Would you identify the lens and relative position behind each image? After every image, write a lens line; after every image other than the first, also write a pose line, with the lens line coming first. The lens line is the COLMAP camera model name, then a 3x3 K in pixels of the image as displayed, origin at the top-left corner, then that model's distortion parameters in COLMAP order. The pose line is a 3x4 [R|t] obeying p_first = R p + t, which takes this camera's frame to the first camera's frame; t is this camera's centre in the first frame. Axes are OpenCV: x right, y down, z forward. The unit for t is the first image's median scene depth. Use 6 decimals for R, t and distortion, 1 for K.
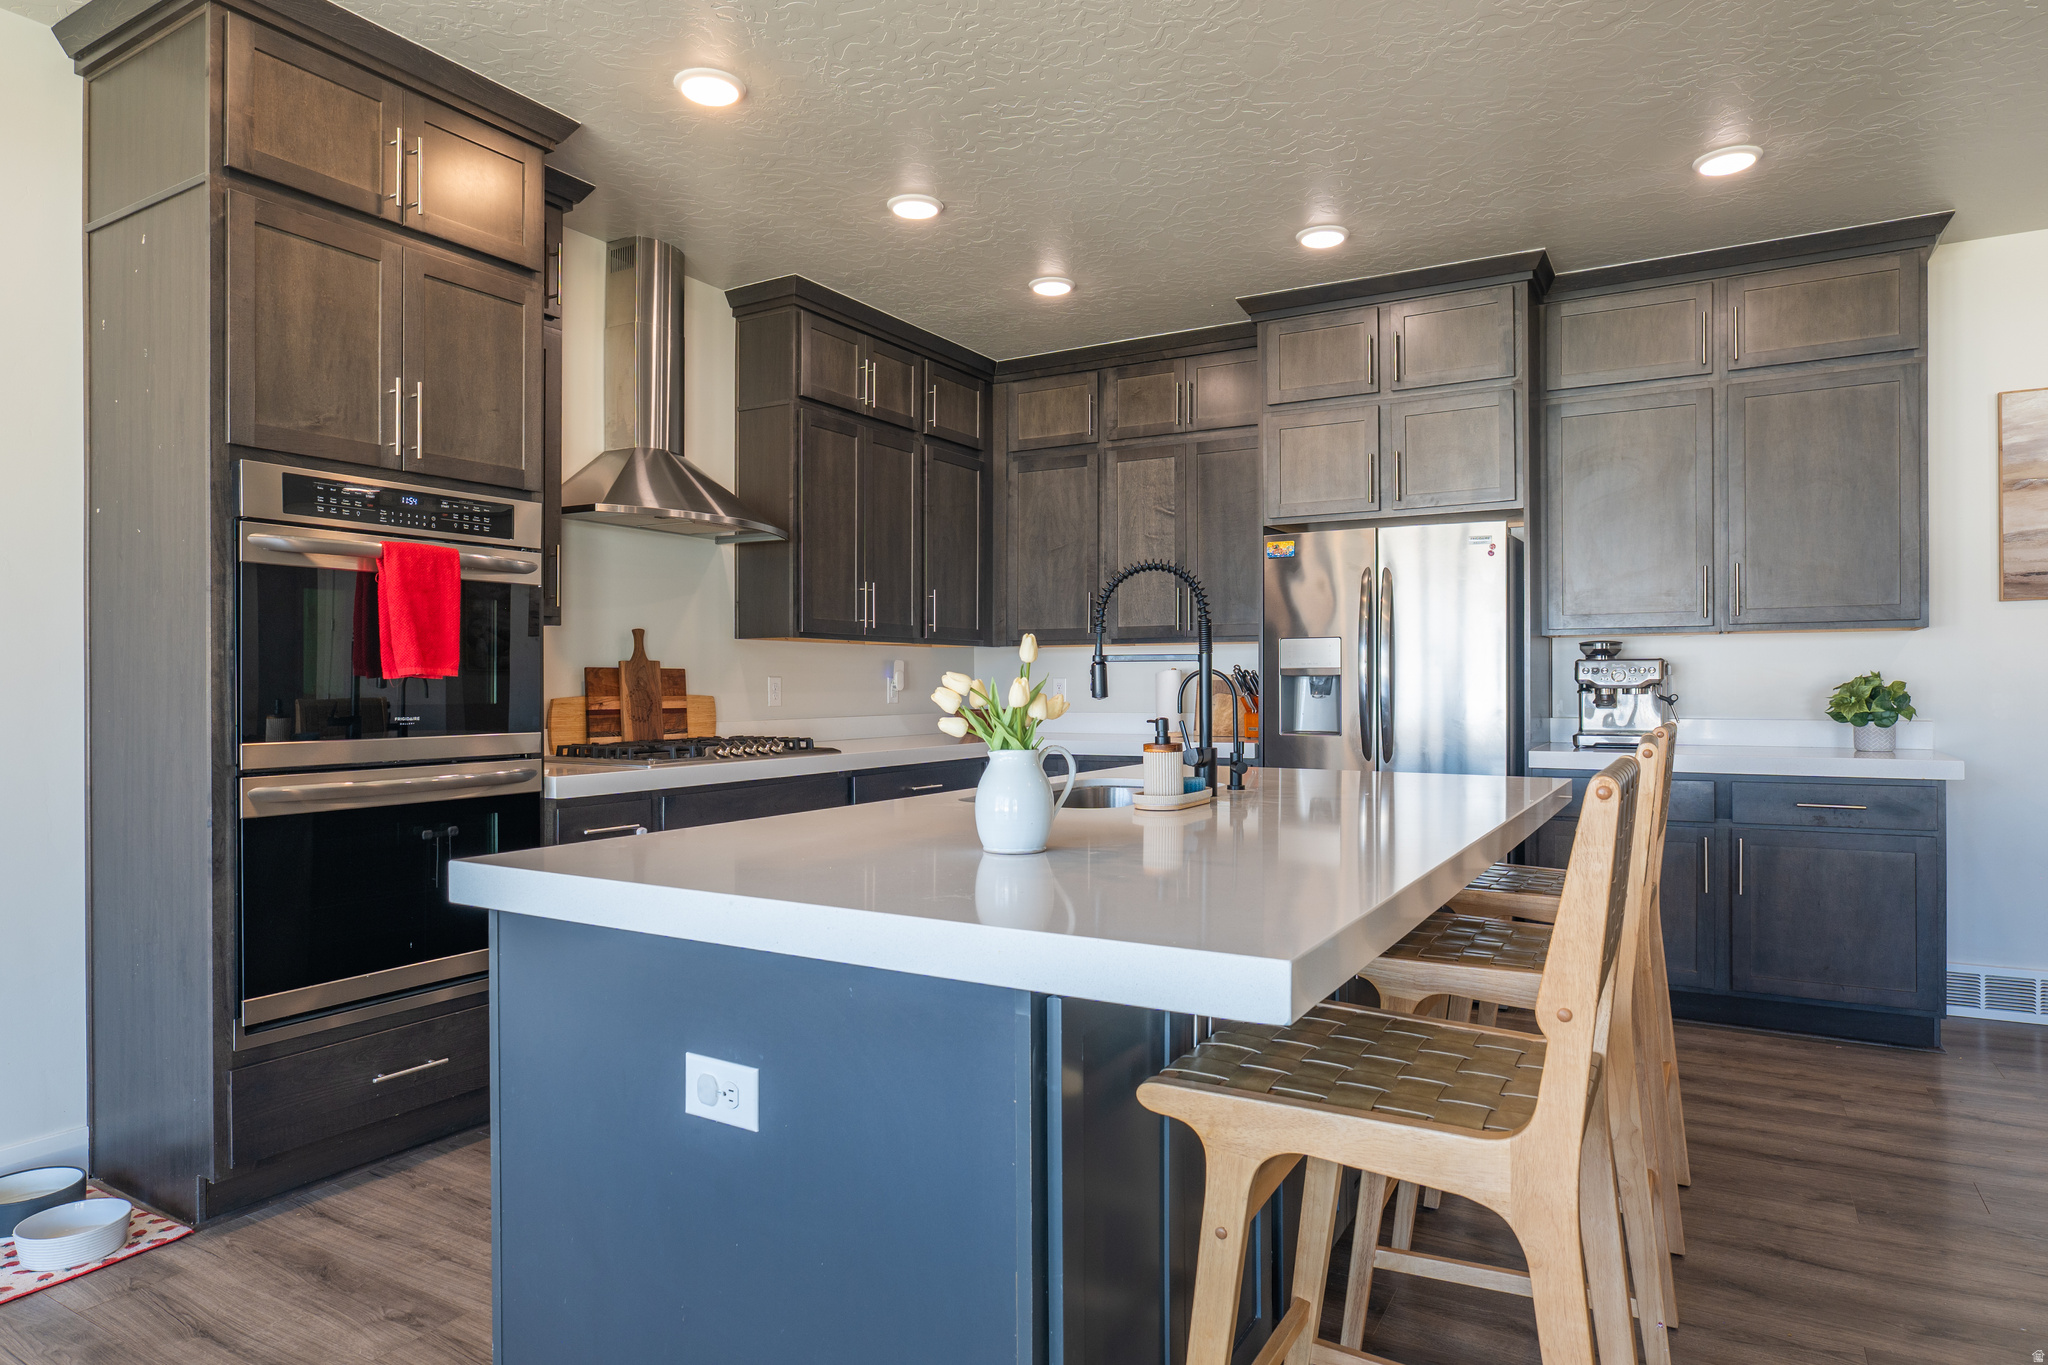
lens RADIAL K [[1190.6, 0, 1031.3], [0, 1190.6, 685.8], [0, 0, 1]] dist [-0.024080, -0.000154]
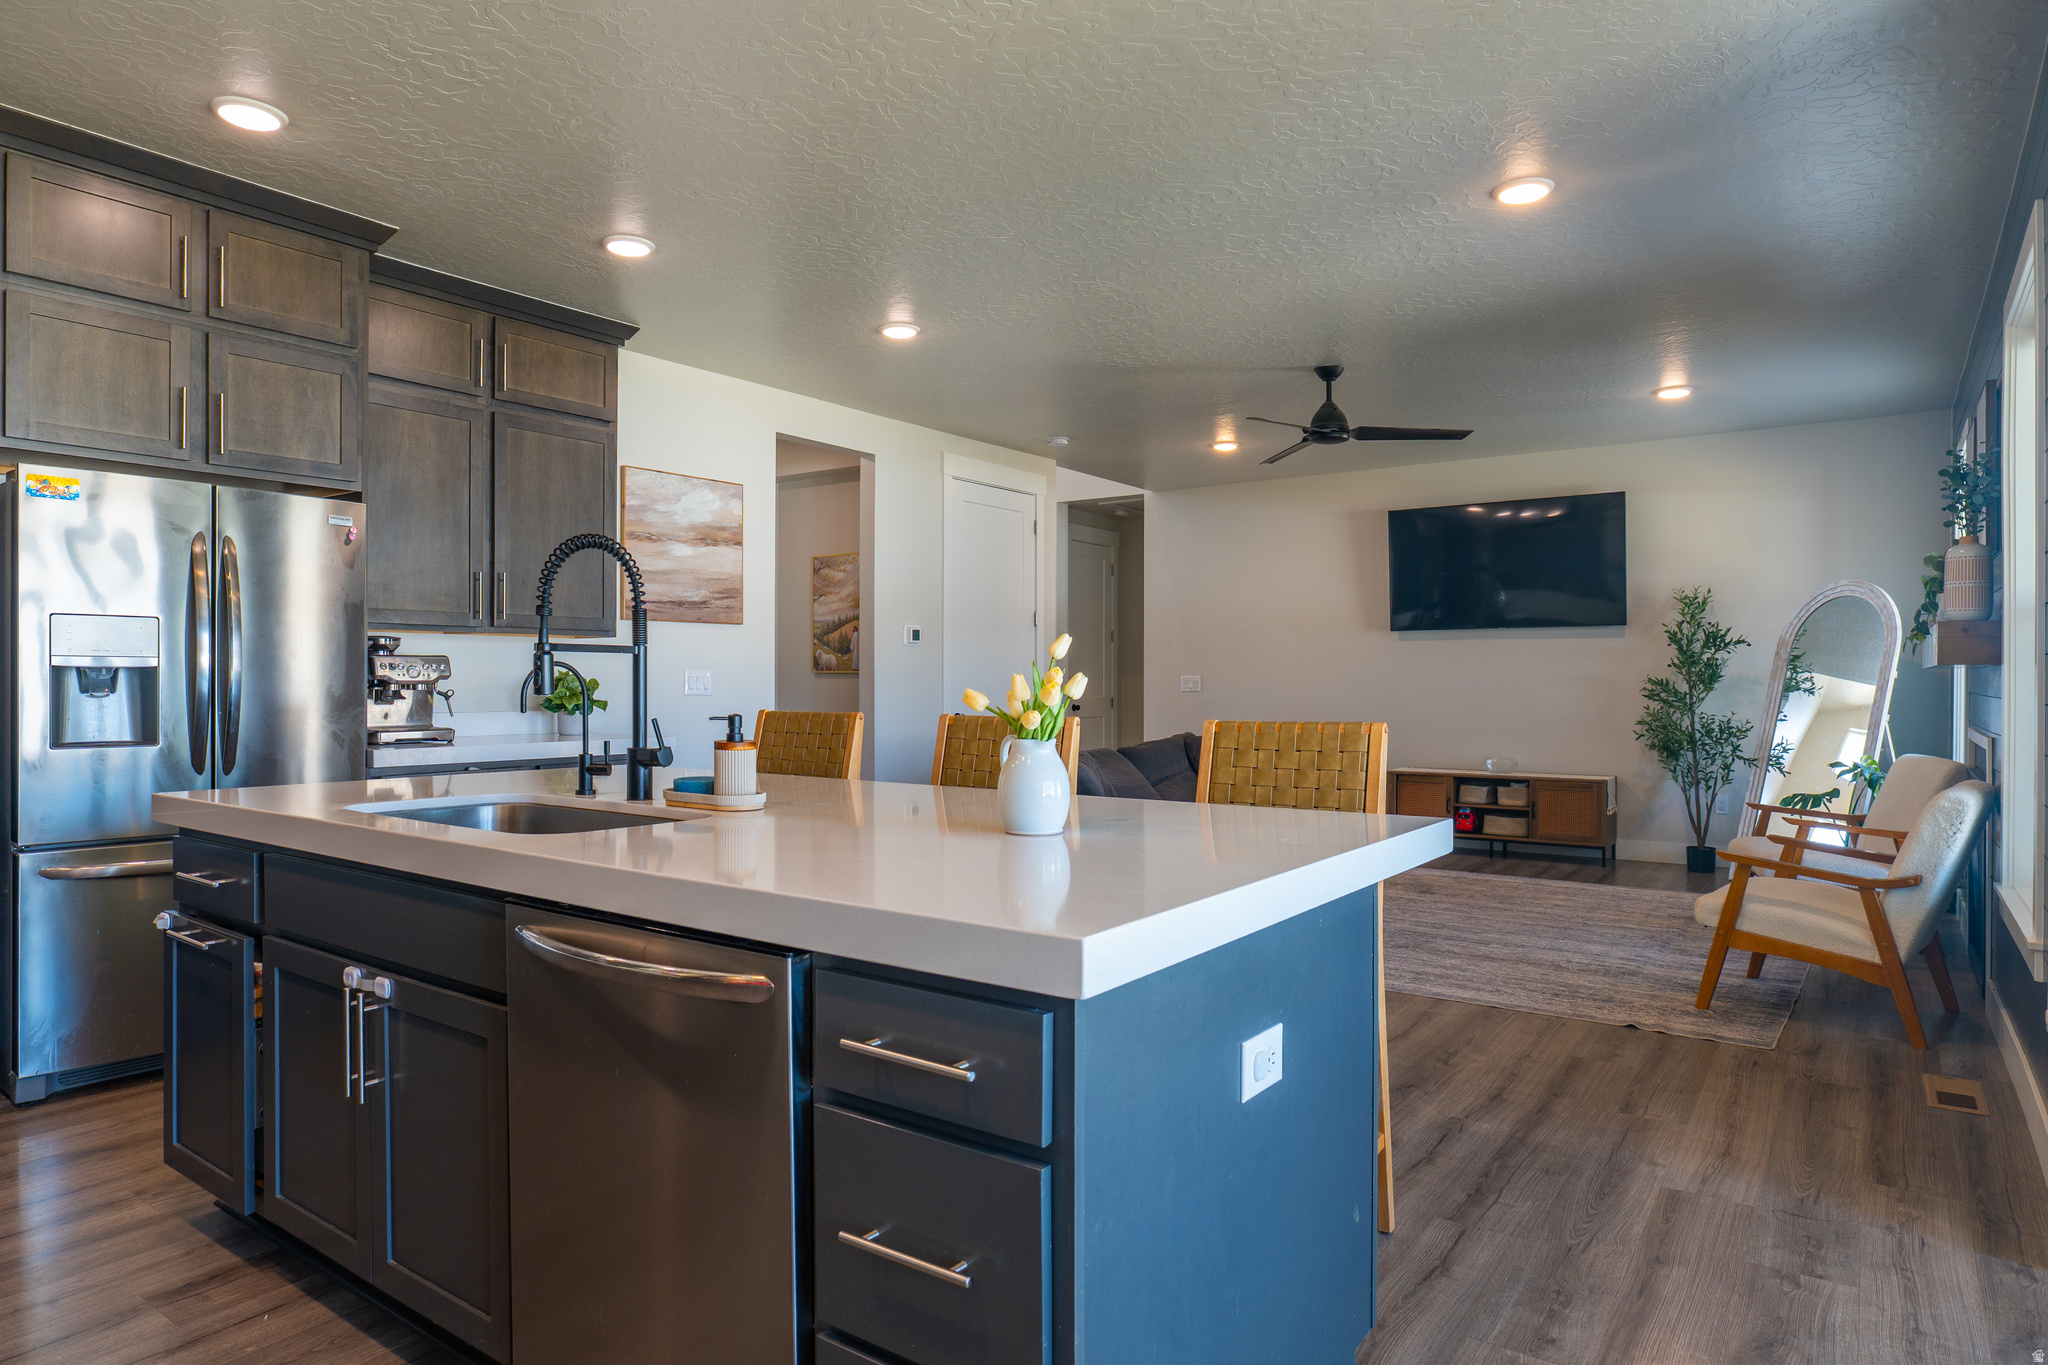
lens RADIAL K [[1190.6, 0, 1031.3], [0, 1190.6, 685.8], [0, 0, 1]] dist [-0.024080, -0.000154]
pose [[0.086369, -0.001133, 0.996263, -0.461672], [-0.001085, 0.999999, 0.001232, 0.001648], [-0.996263, -0.001187, 0.086368, 0.384602]]
